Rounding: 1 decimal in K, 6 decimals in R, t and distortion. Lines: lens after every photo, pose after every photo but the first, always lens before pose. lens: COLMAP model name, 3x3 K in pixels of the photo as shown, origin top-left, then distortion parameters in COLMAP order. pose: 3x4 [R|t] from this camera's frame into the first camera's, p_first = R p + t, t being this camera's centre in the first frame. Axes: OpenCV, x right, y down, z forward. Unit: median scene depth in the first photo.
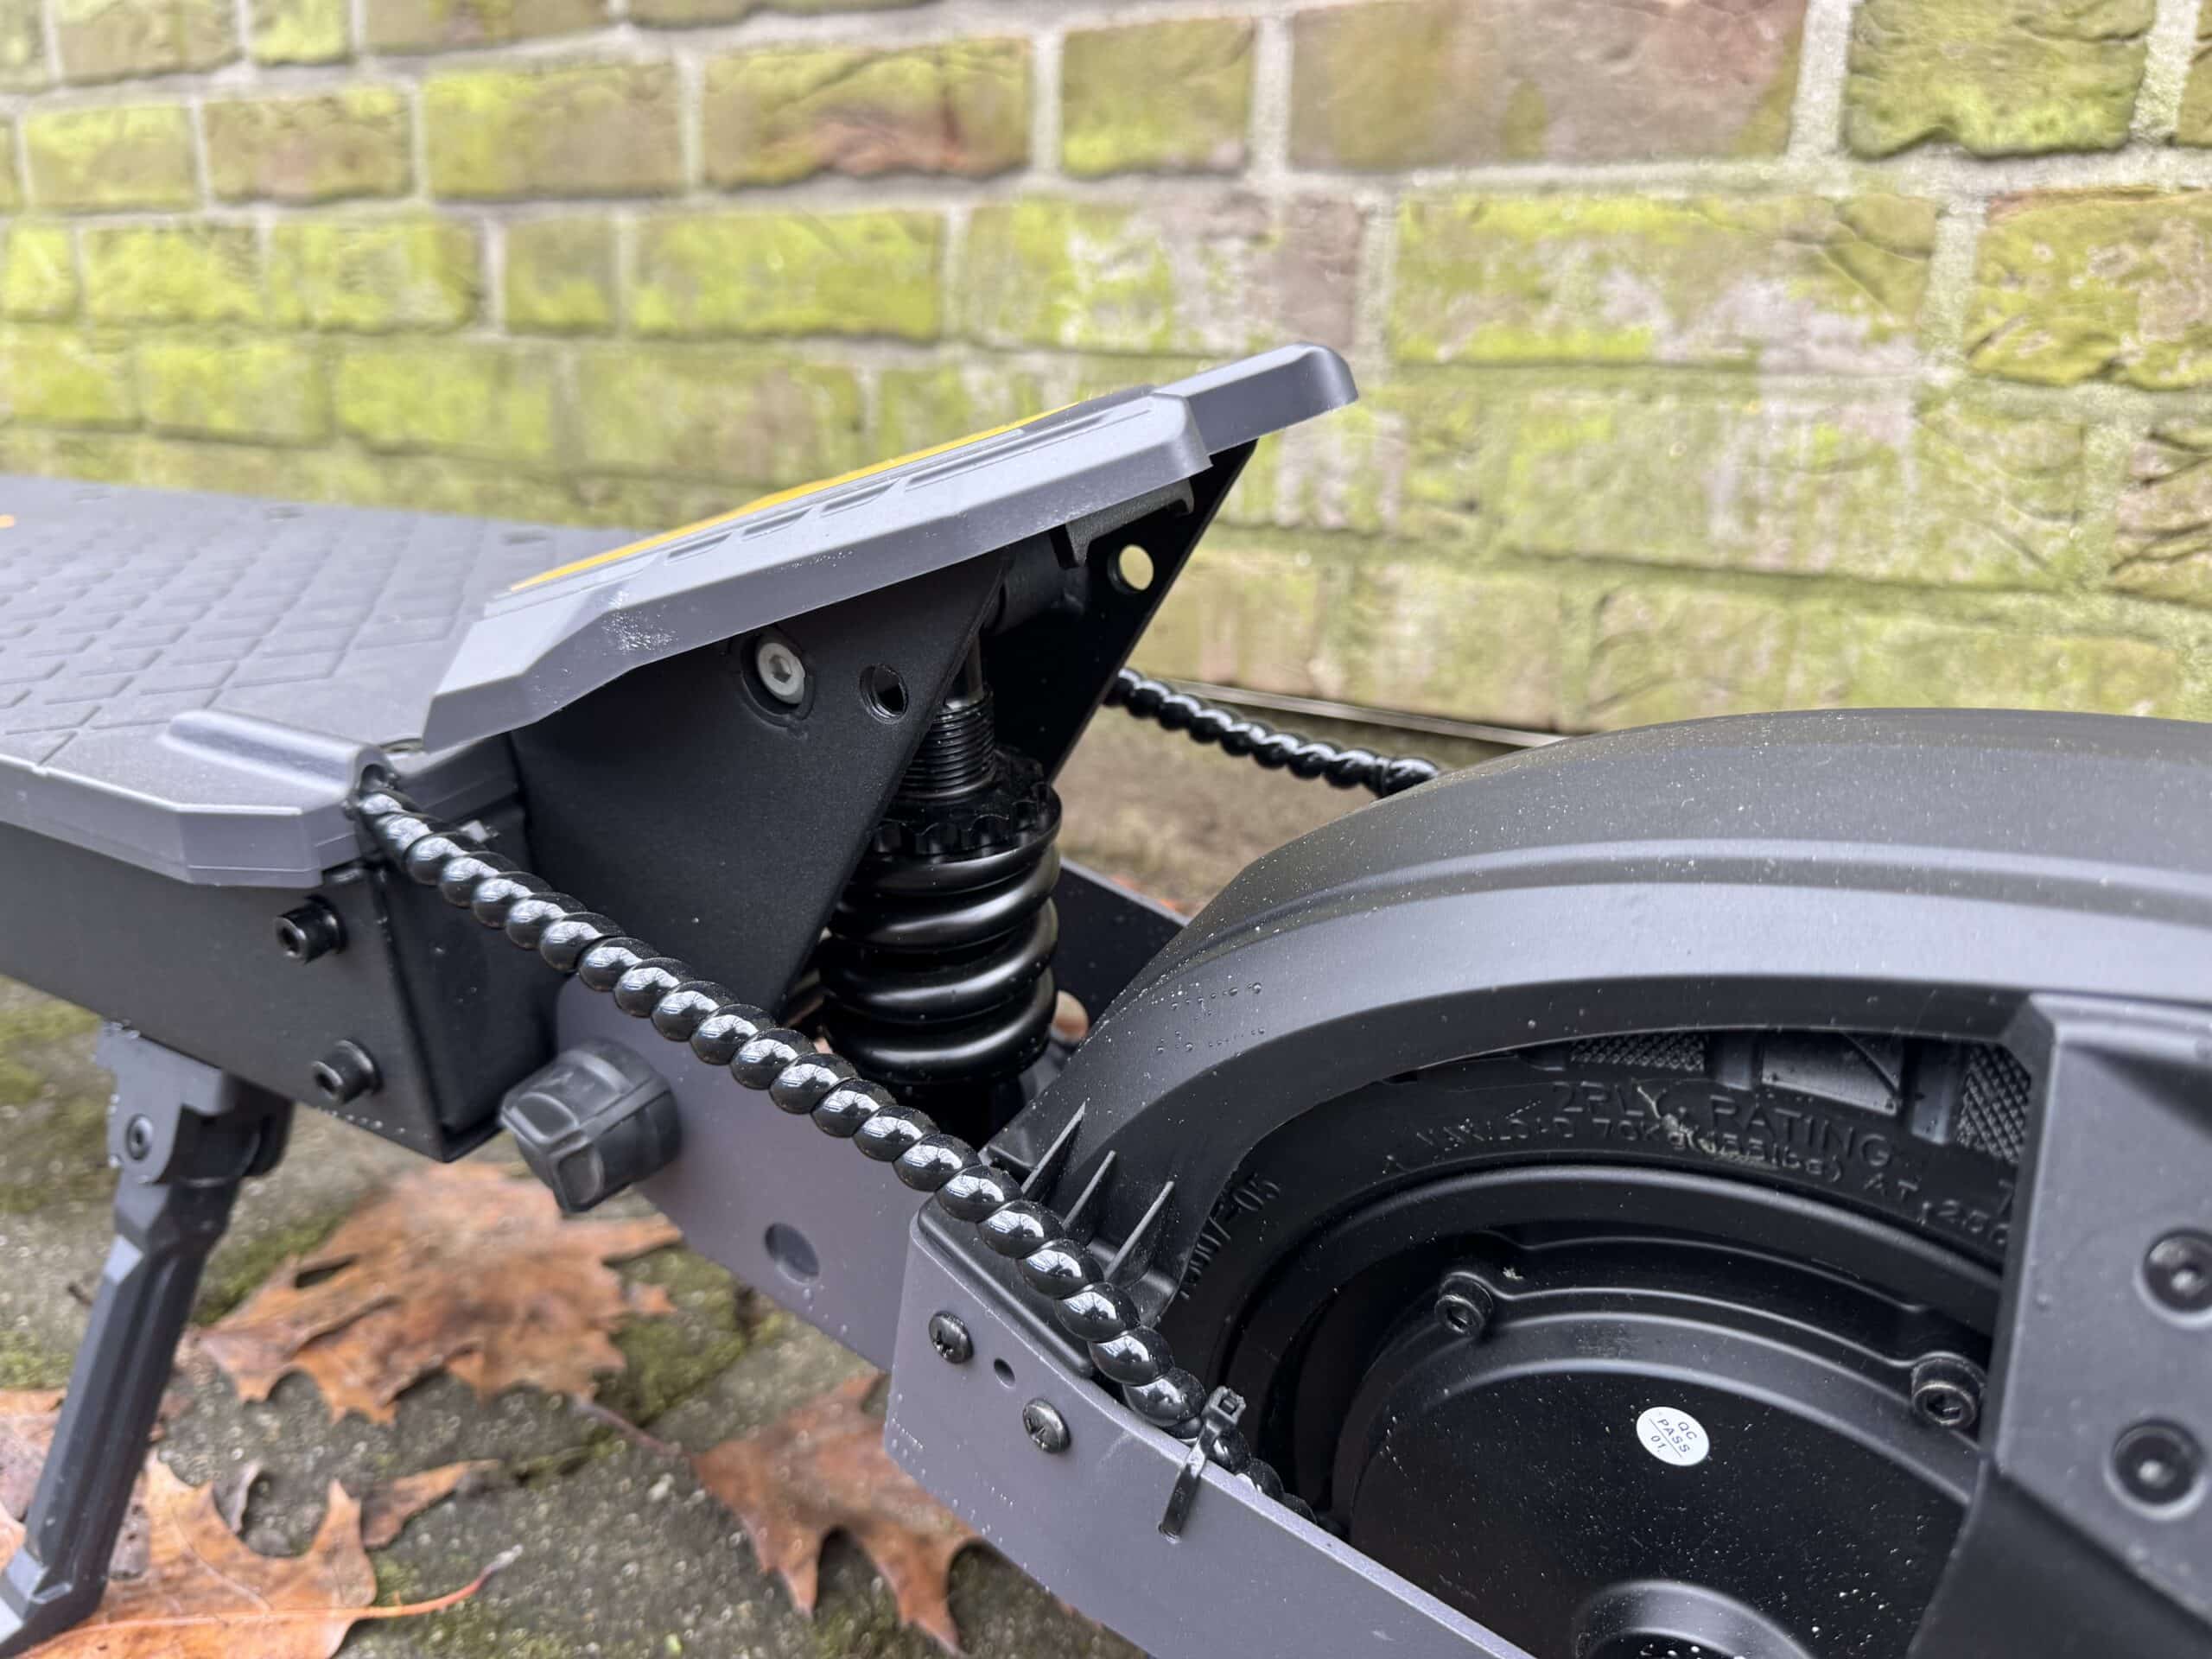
lens RADIAL K [[1605.4, 0, 1105.5], [0, 1605.4, 831.7], [0, 0, 1]] dist [0.009732, -0.028440]
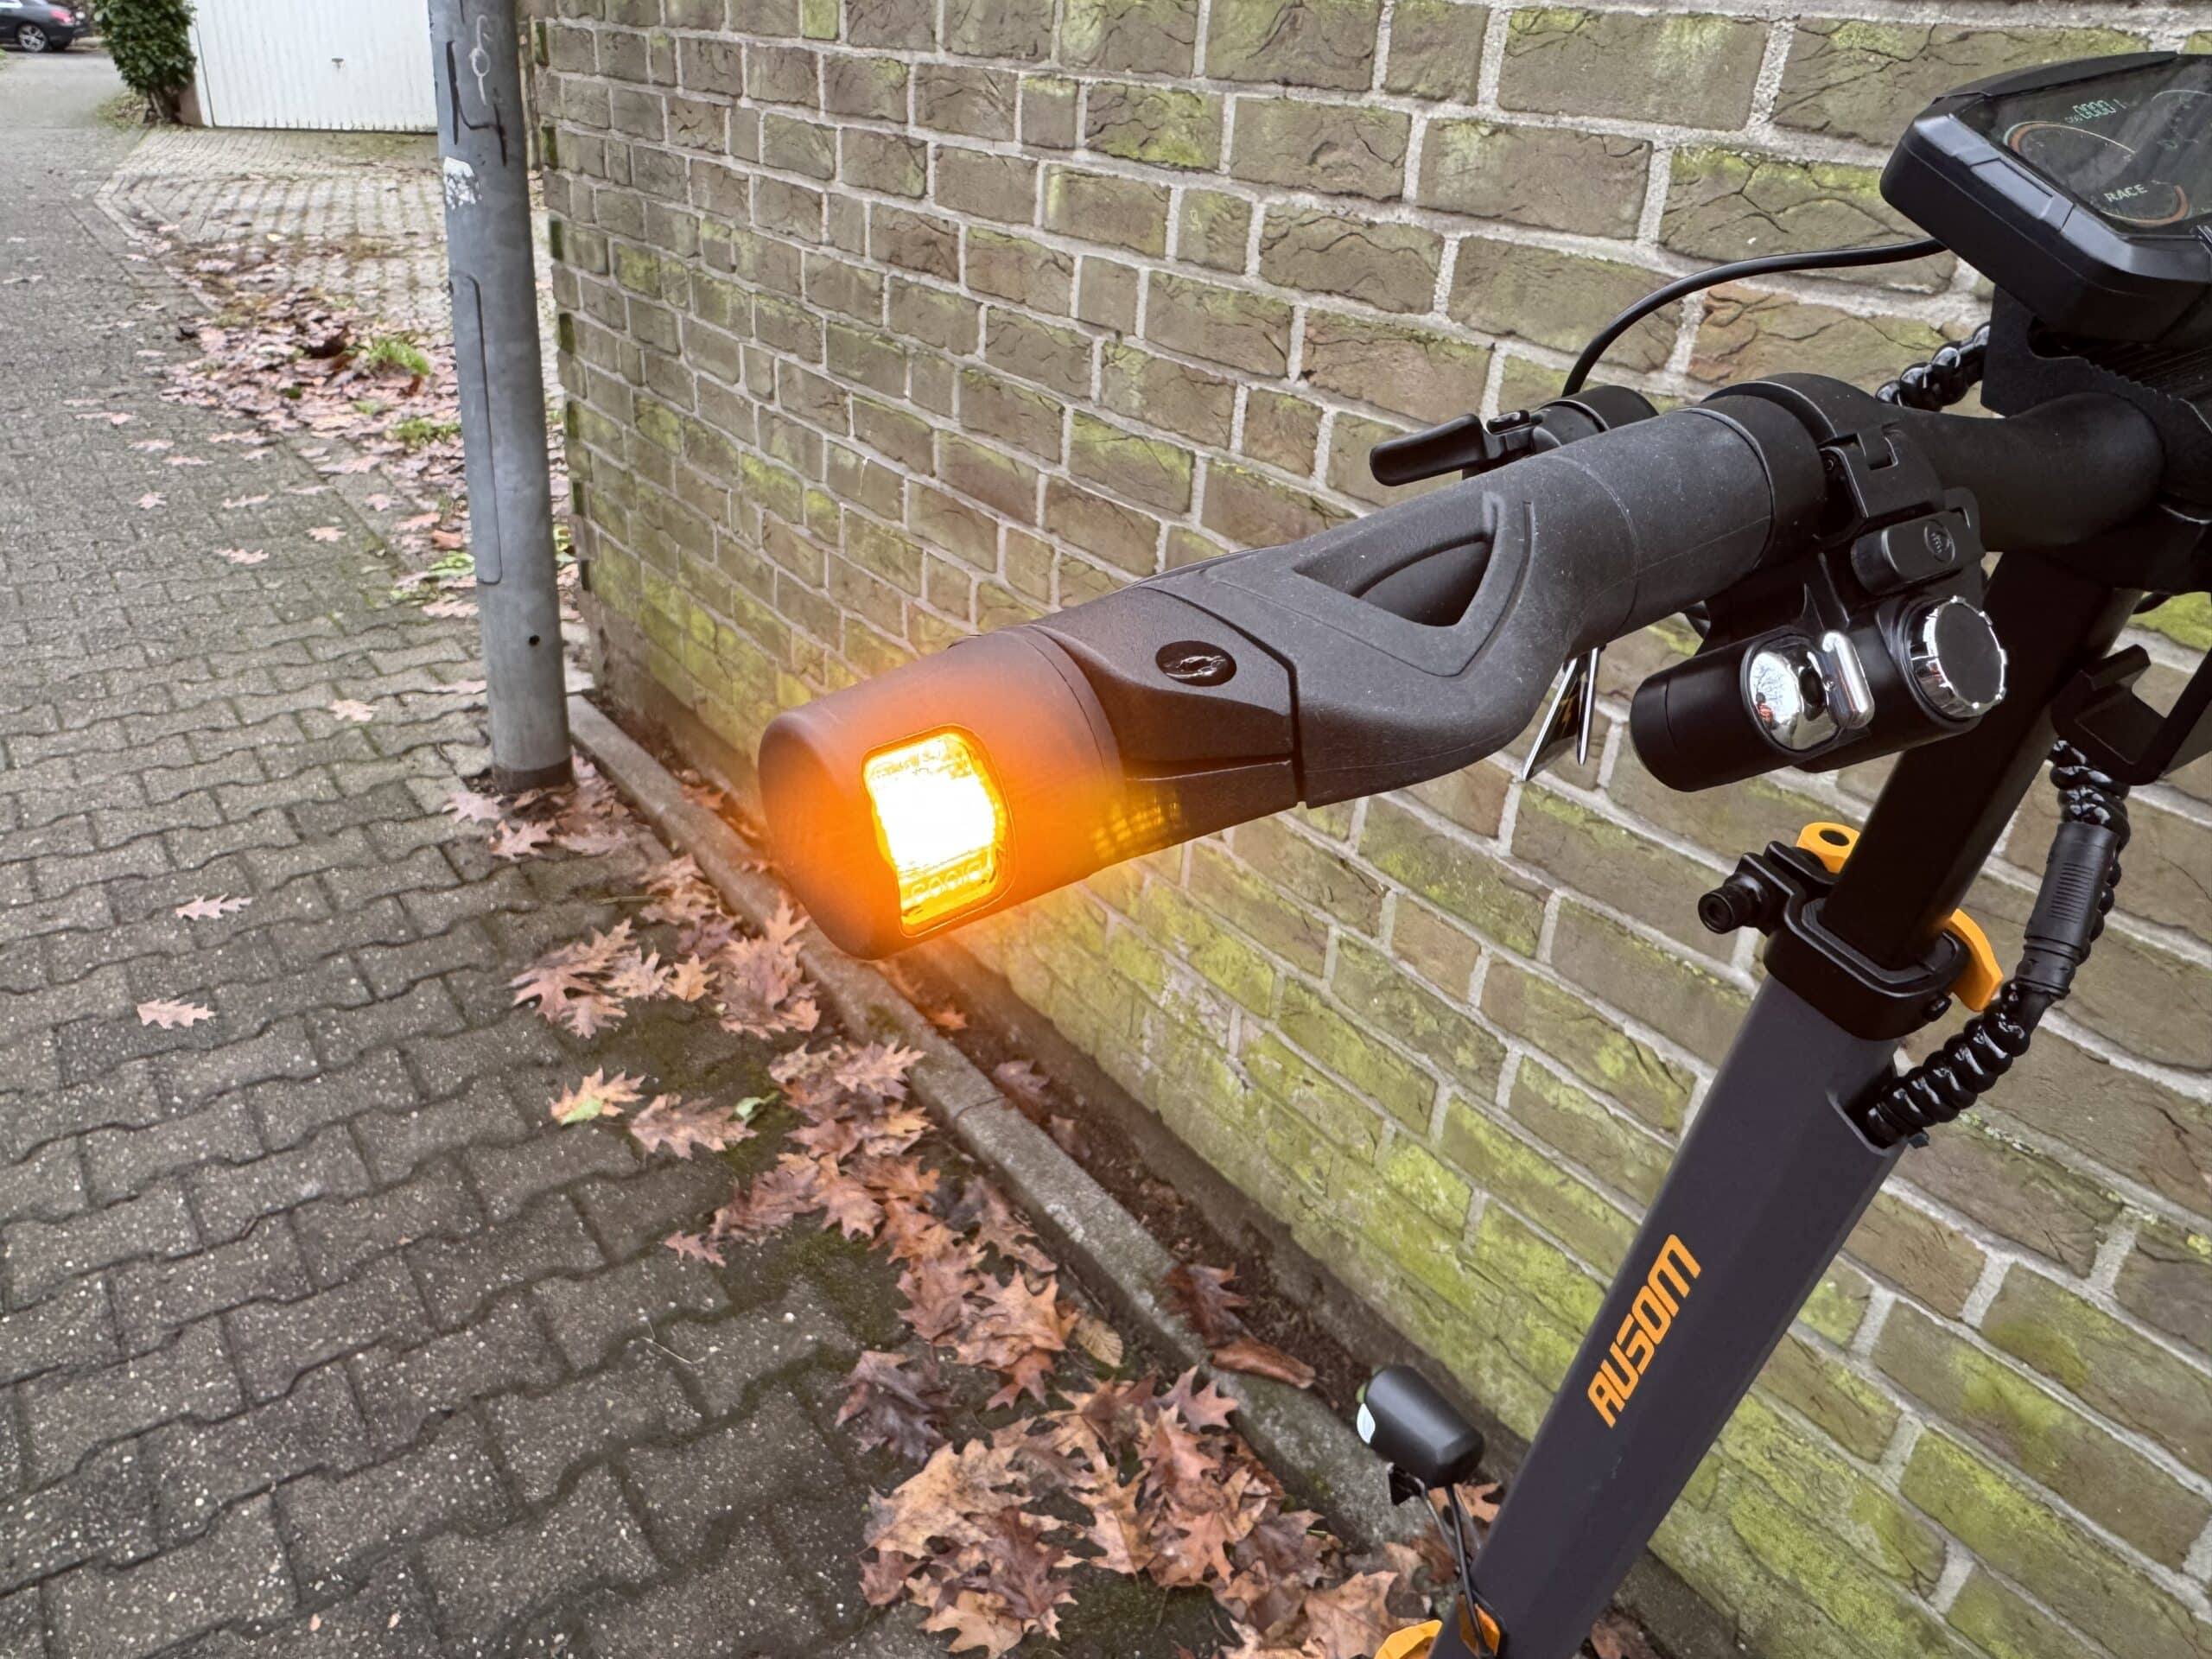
lens RADIAL K [[1561.0, 0, 1047.3], [0, 1561.0, 854.5], [0, 0, 1]] dist [0.021478, -0.022198]
pose [[0.910116, 0.207869, -0.358439, -1.018507], [-0.136457, 0.967165, 0.214409, -1.534022], [0.391239, -0.146225, 0.908598, -0.390199]]
